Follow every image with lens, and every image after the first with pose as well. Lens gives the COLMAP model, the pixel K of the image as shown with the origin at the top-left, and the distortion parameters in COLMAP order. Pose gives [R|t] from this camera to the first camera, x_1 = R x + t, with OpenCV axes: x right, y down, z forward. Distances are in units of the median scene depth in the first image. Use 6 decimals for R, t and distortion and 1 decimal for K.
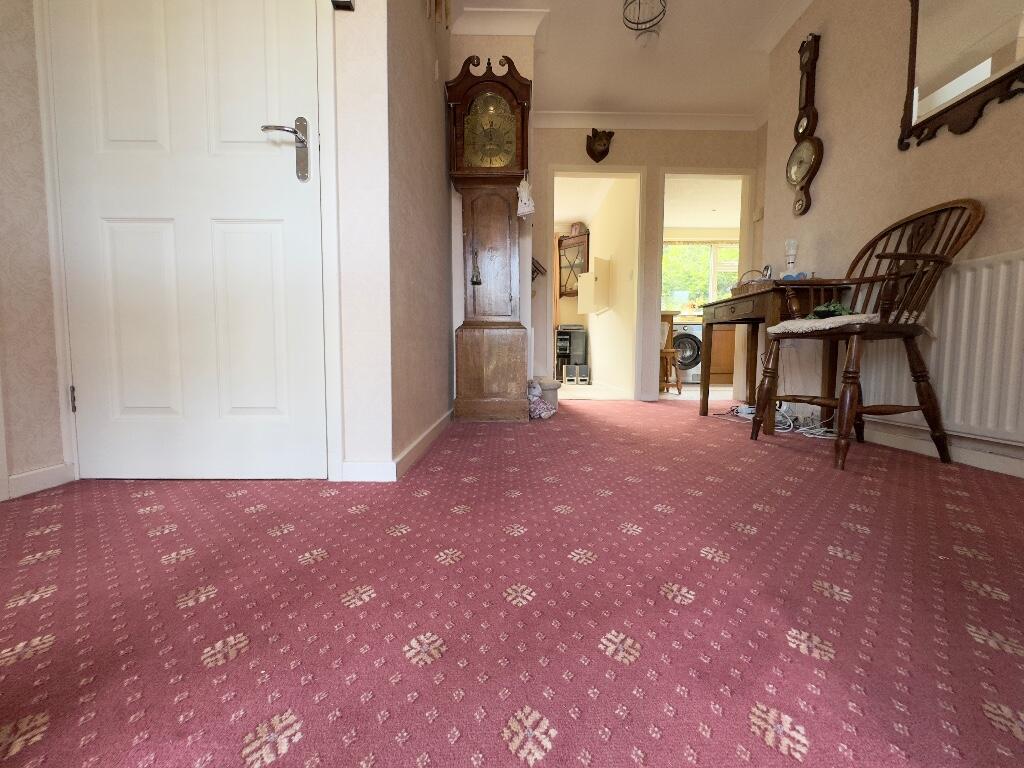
lens RADIAL K [[411.4, 0, 505.1], [0, 411.4, 384.6], [0, 0, 1]] dist [0.000725, -0.000069]
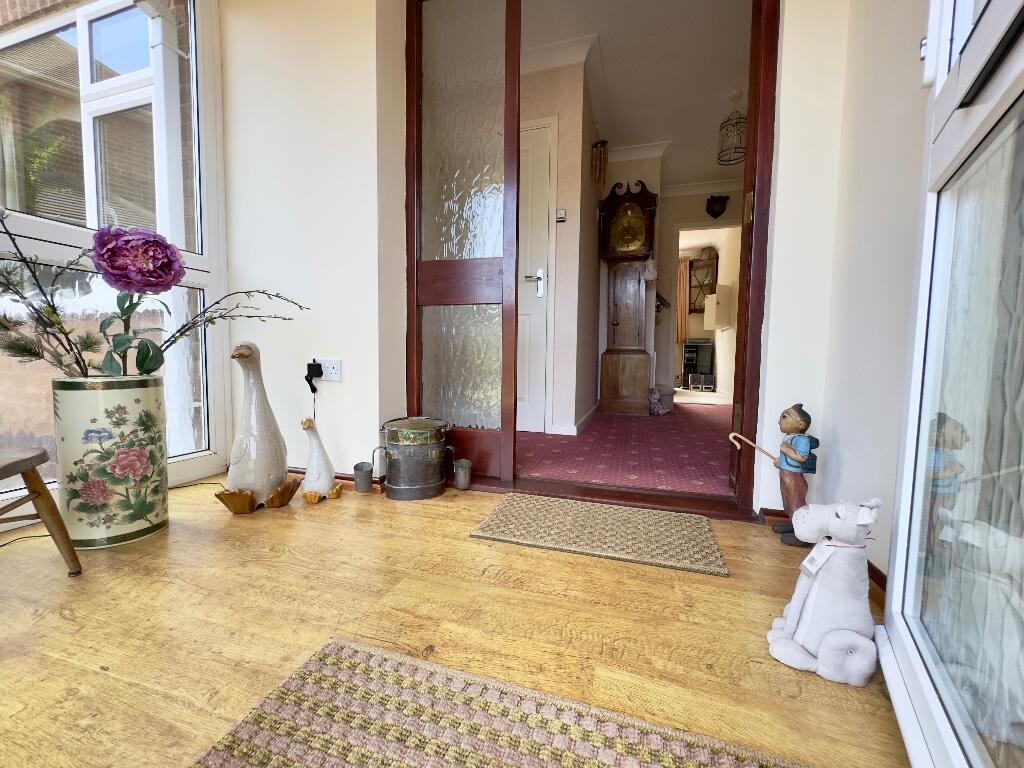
lens RADIAL K [[411.4, 0, 505.1], [0, 411.4, 384.6], [0, 0, 1]] dist [0.000725, -0.000069]
pose [[0.951059, 0.028850, -0.307658, 0.016212], [-0.029930, 0.999551, 0.001206, -0.009958], [0.307555, 0.008061, 0.951496, -0.563060]]
